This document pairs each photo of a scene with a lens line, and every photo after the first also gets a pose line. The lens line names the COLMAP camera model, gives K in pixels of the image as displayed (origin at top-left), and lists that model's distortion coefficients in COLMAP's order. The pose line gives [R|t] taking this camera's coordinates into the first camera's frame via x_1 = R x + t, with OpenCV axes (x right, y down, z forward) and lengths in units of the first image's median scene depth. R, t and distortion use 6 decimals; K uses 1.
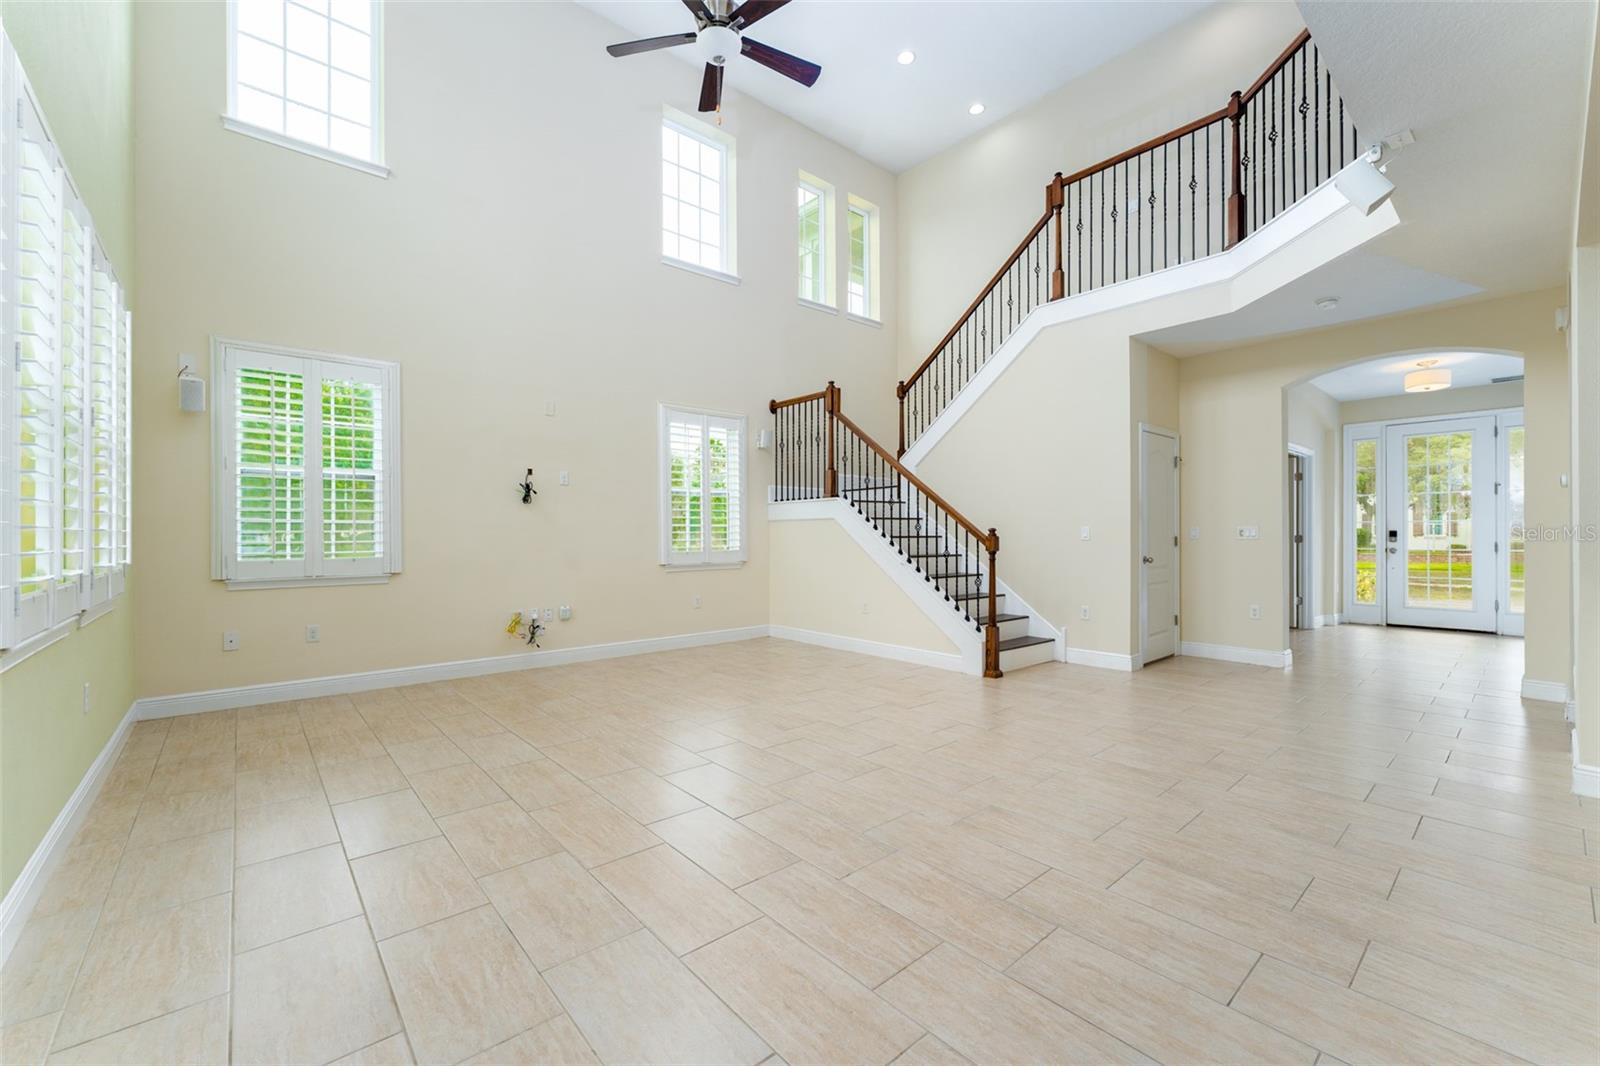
lens RADIAL K [[644.5, 0, 785.9], [0, 644.5, 535.2], [0, 0, 1]] dist [-0.002562, -0.000164]
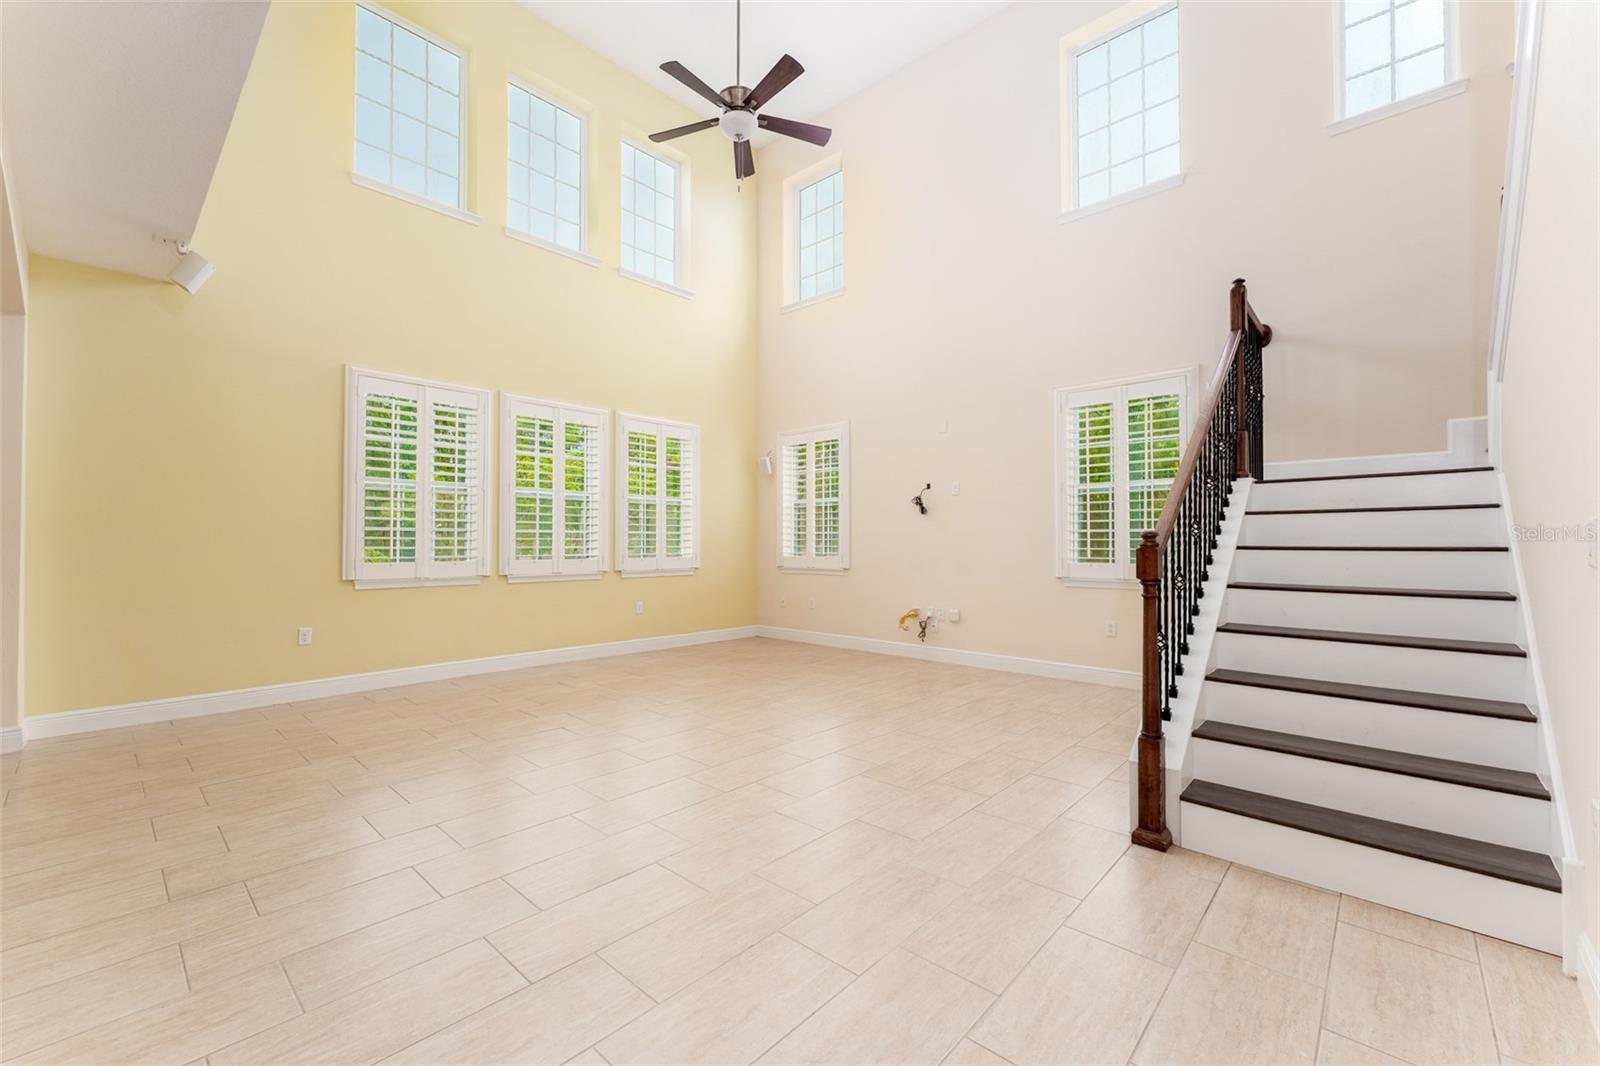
lens RADIAL K [[651.0, 0, 794.5], [0, 651.0, 539.2], [0, 0, 1]] dist [0.001268, 0.000010]
pose [[0.122624, -0.004070, -0.992445, 0.769084], [-0.000342, 0.999991, -0.004143, -0.000417], [0.992453, 0.000847, 0.122621, 0.686755]]
